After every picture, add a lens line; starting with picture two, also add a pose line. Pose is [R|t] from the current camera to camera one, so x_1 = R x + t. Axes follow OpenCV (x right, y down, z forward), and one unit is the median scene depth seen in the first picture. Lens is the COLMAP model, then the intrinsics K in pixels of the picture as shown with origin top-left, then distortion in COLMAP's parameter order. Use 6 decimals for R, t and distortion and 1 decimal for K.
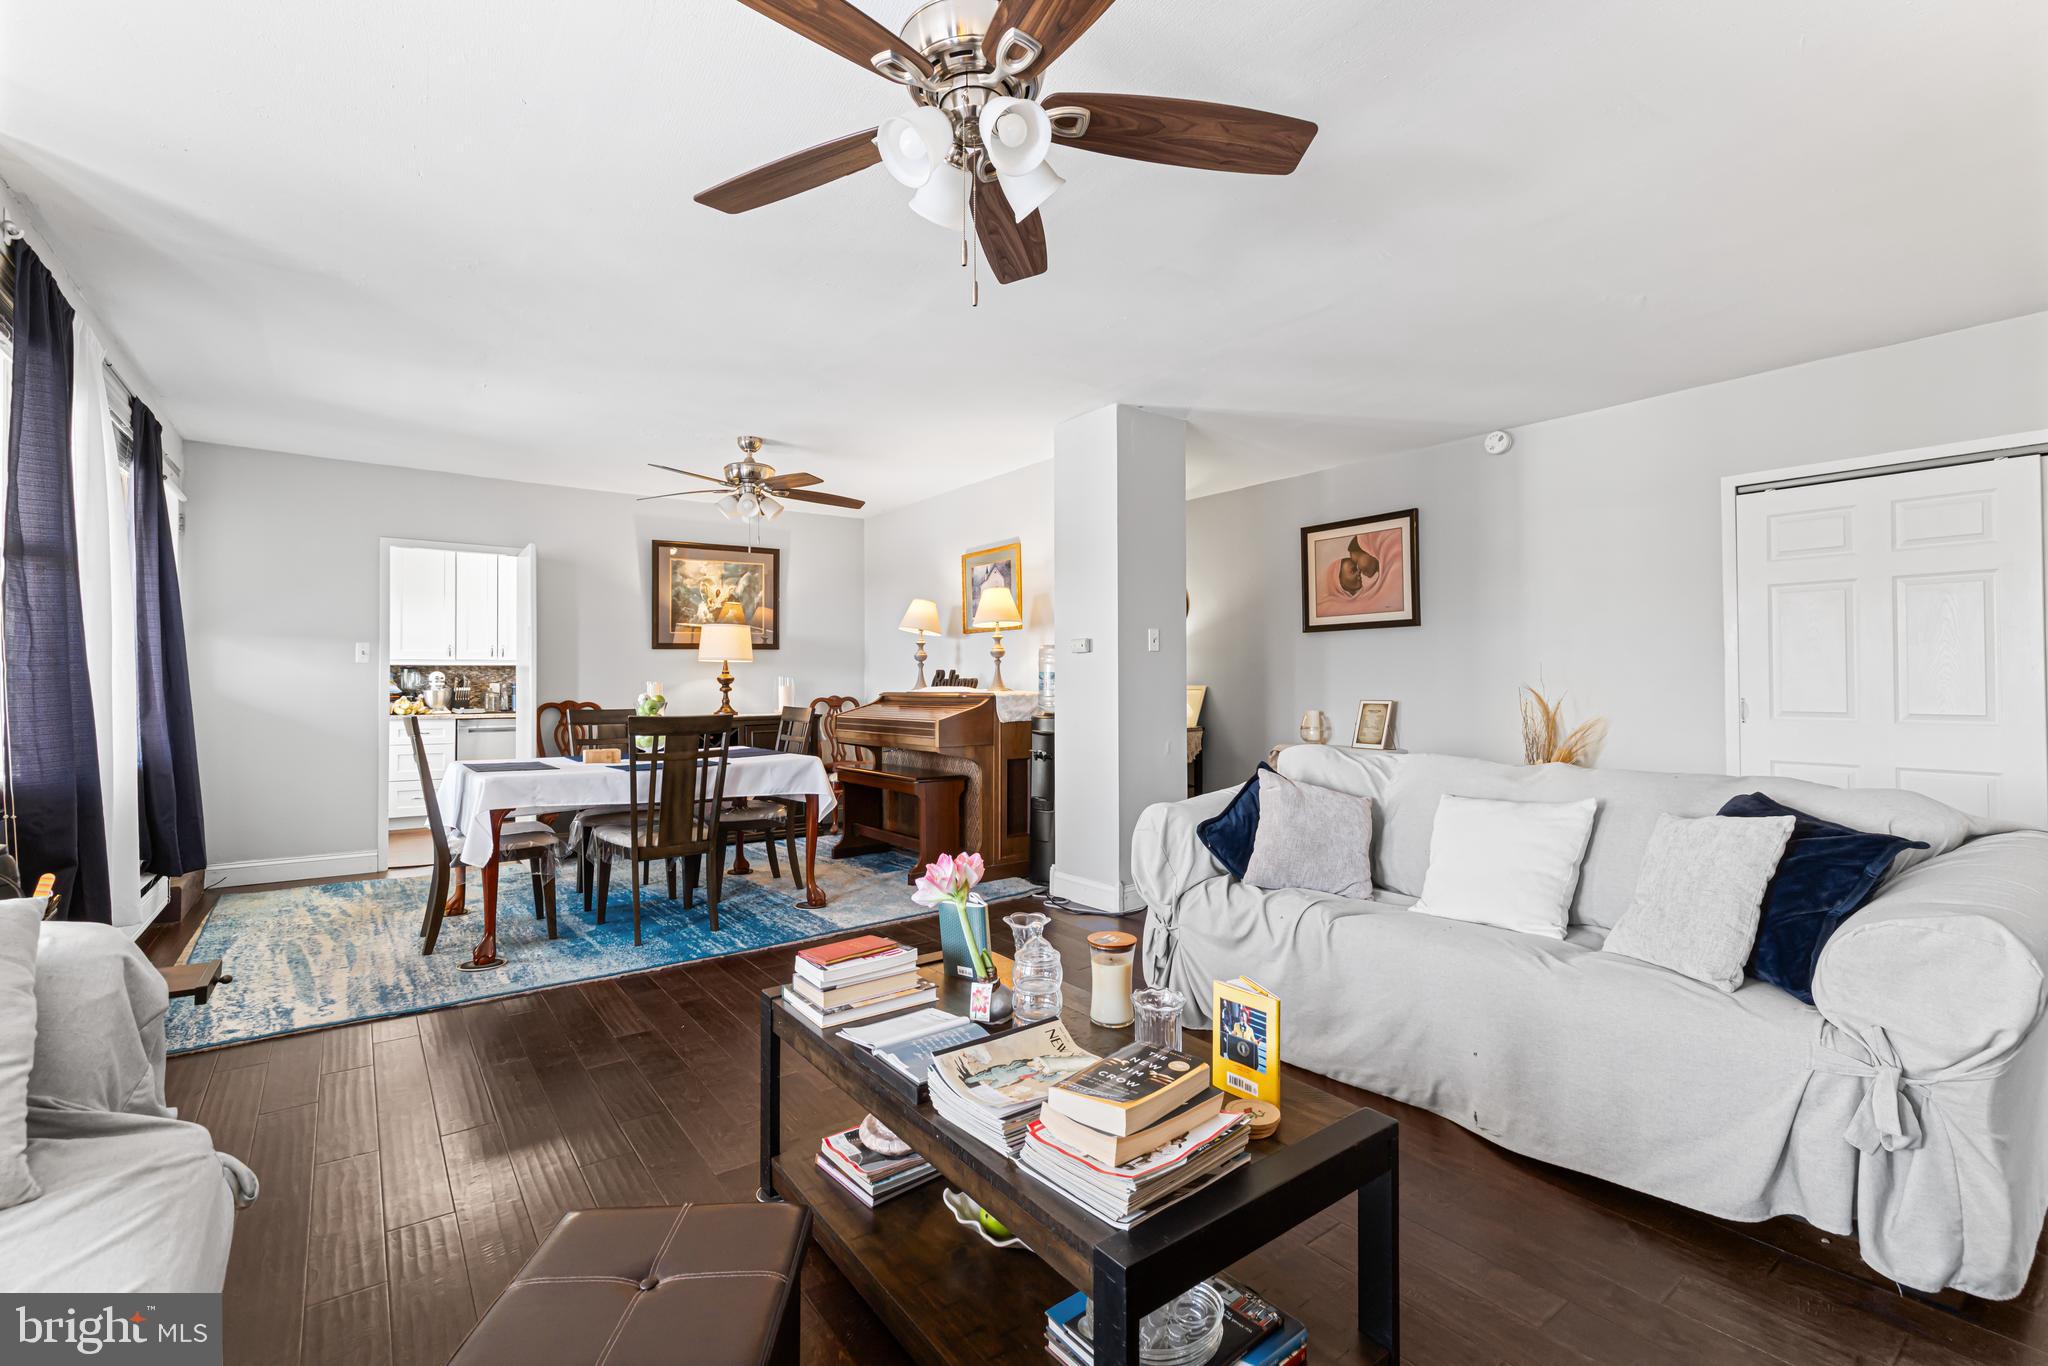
lens RADIAL K [[879.5, 0, 1007.1], [0, 879.5, 671.0], [0, 0, 1]] dist [0.001221, 0.000352]
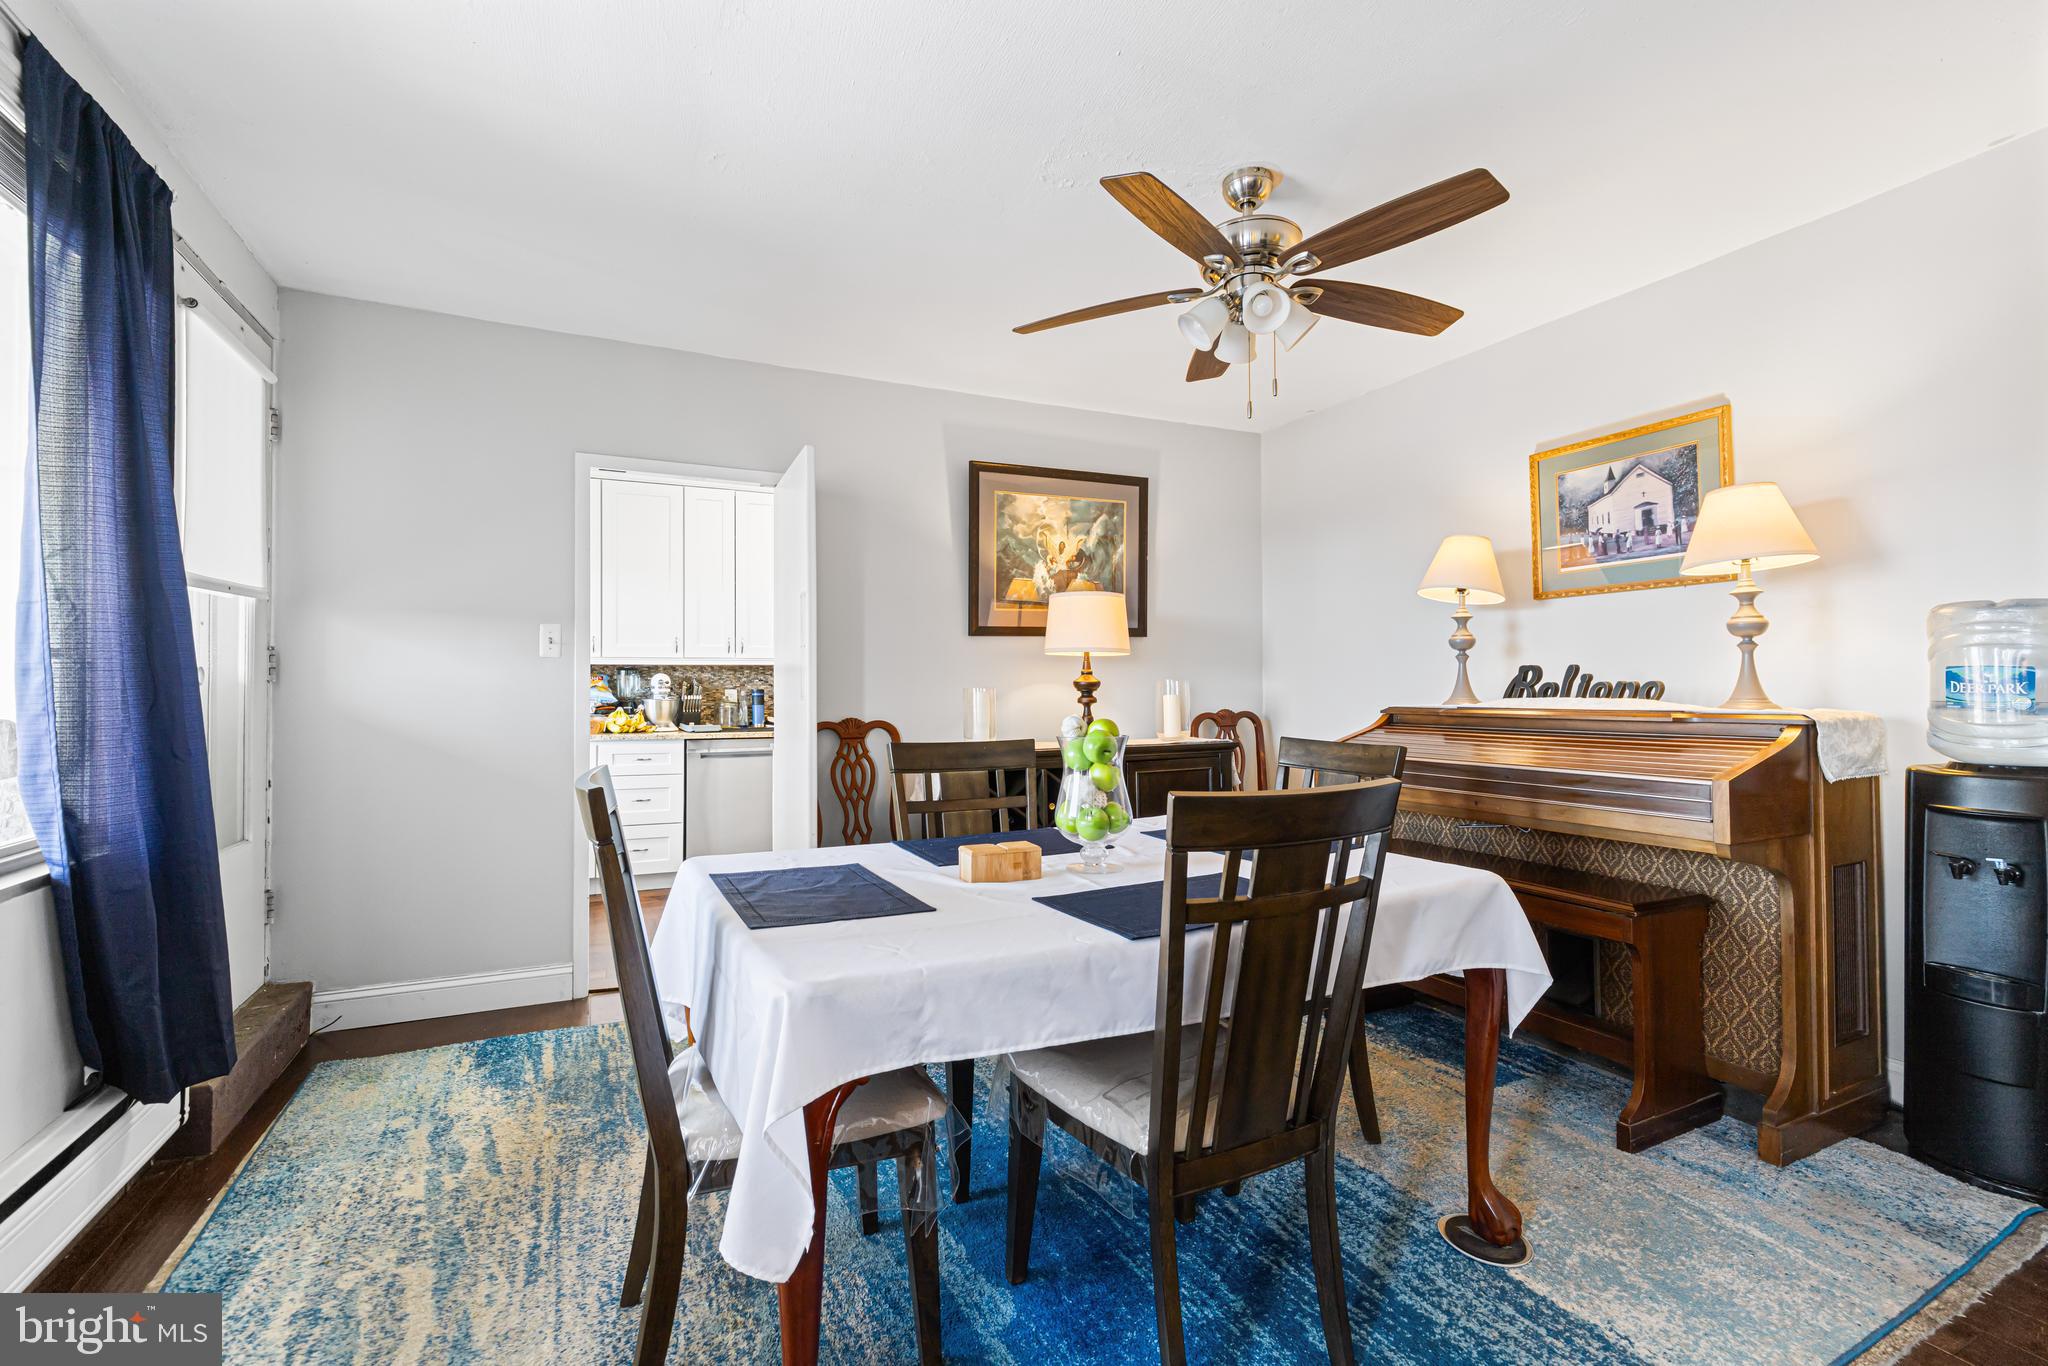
lens RADIAL K [[879.5, 0, 1010.0], [0, 879.5, 676.0], [0, 0, 1]] dist [0.001221, 0.000352]
pose [[0.980293, -0.002392, -0.197532, -0.252082], [0.002455, 0.999997, 0.000075, 0.003781], [0.197531, -0.000558, 0.980296, 0.392401]]
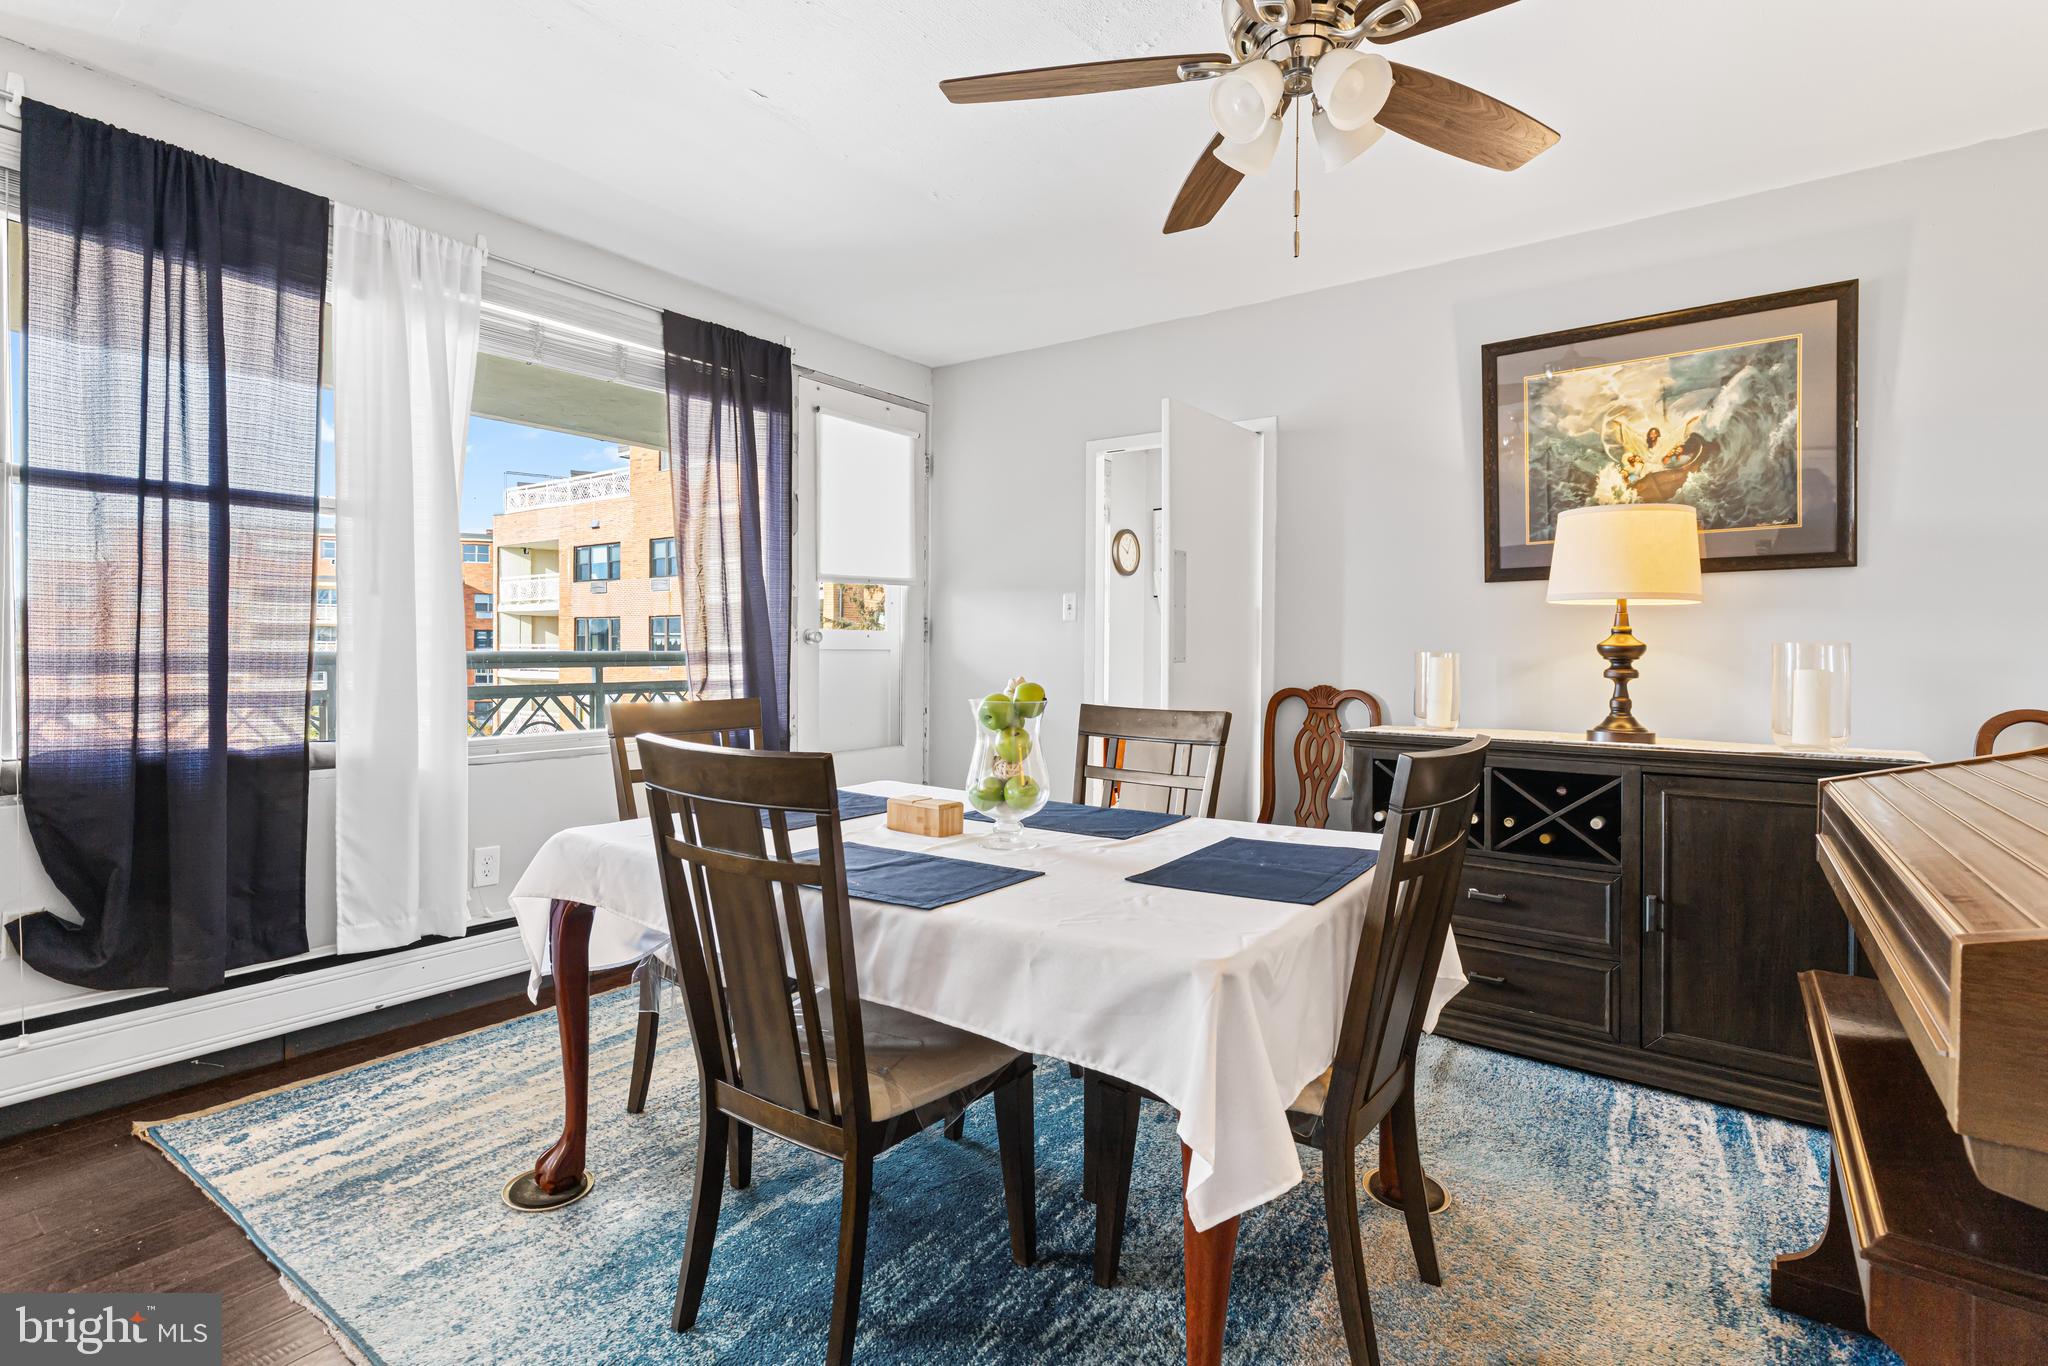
lens RADIAL K [[989.4, 0, 1012.3], [0, 989.4, 652.7], [0, 0, 1]] dist [0.001506, 0.000993]
pose [[0.294273, 0.013360, -0.955628, 0.023960], [0.002214, 0.999890, 0.014661, 0.004136], [0.955719, -0.006430, 0.294211, 0.608806]]
